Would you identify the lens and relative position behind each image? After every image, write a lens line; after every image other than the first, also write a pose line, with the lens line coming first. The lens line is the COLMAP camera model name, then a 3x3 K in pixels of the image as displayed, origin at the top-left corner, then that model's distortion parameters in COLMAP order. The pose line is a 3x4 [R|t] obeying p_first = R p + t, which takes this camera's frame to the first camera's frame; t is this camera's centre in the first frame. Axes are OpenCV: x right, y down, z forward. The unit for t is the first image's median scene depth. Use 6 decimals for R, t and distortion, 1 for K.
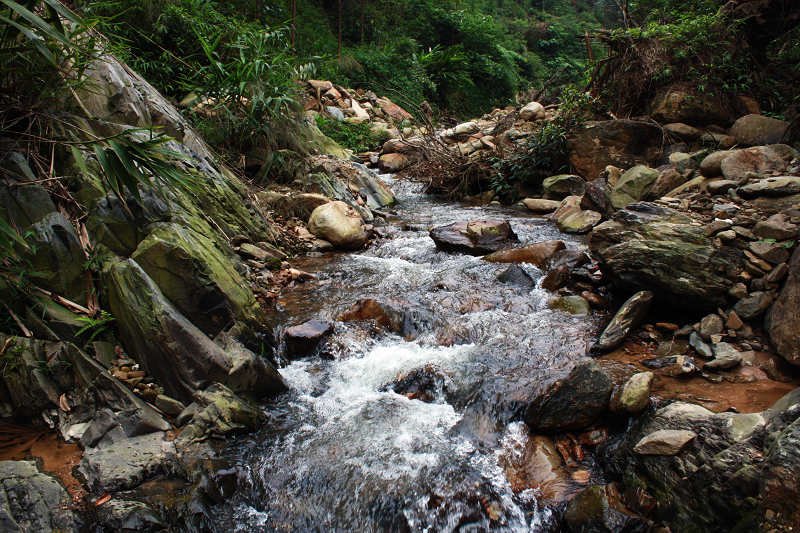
lens RADIAL K [[685.7, 0, 400.3], [0, 685.7, 265.6], [0, 0, 1]] dist [-0.156441, 0.133103]
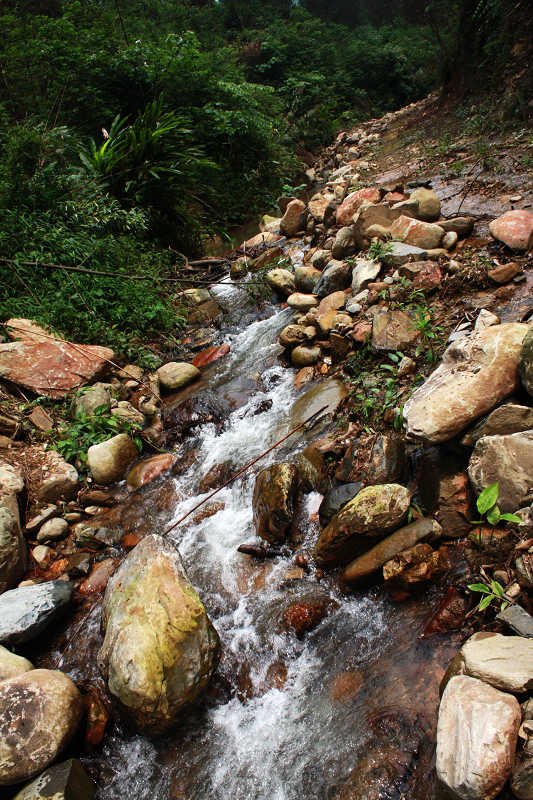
lens RADIAL K [[685.7, 0, 264.9], [0, 685.7, 412.3], [0, 0, 1]] dist [-0.156441, 0.133103]
pose [[0.915127, -0.399173, 0.056592, 0.033050], [0.390470, 0.912484, 0.122092, -0.120124], [-0.100375, -0.089632, 0.990904, 0.396840]]
